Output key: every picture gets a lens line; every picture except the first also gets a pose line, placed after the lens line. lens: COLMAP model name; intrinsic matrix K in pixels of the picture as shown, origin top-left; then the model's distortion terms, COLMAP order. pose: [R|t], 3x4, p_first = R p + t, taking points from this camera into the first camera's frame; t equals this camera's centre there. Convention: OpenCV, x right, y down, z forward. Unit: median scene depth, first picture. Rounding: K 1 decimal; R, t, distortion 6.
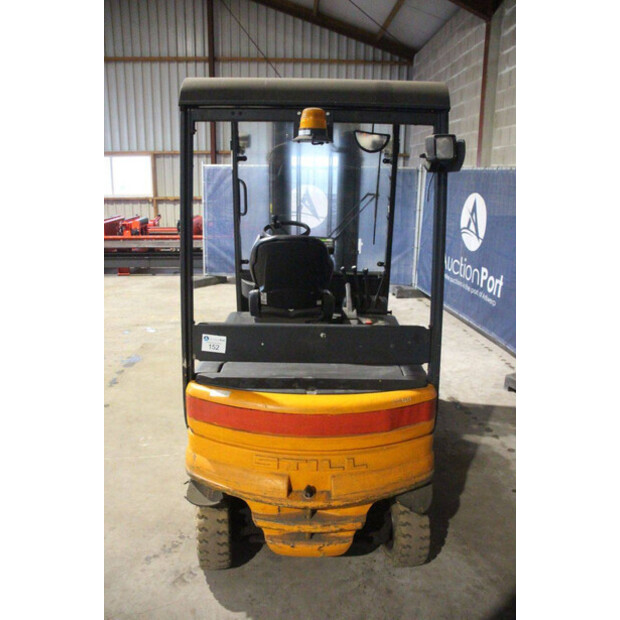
lens RADIAL K [[521.5, 0, 310.0], [0, 521.5, 310.0], [0, 0, 1]] dist [-0.105431, 0.005519]
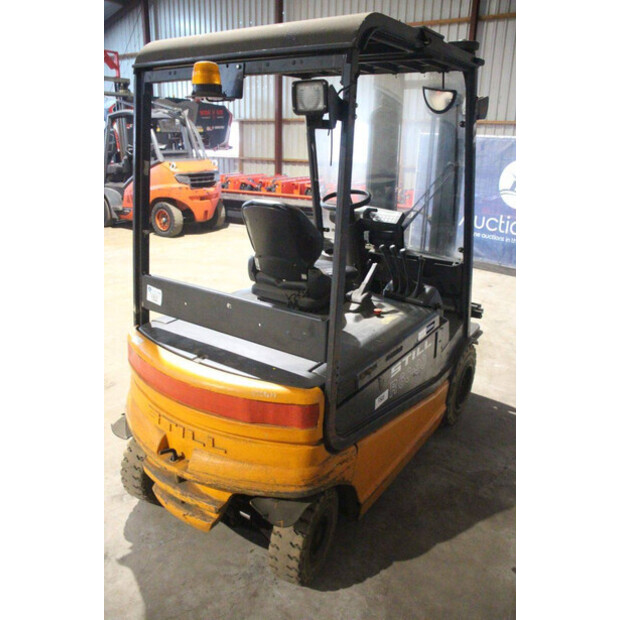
lens RADIAL K [[521.5, 0, 310.0], [0, 521.5, 310.0], [0, 0, 1]] dist [-0.105431, 0.005519]
pose [[0.818962, 0.189119, -0.541788, 0.659332], [-0.157955, 0.981954, 0.104003, -0.066155], [0.551680, 0.000403, 0.834056, 0.294276]]
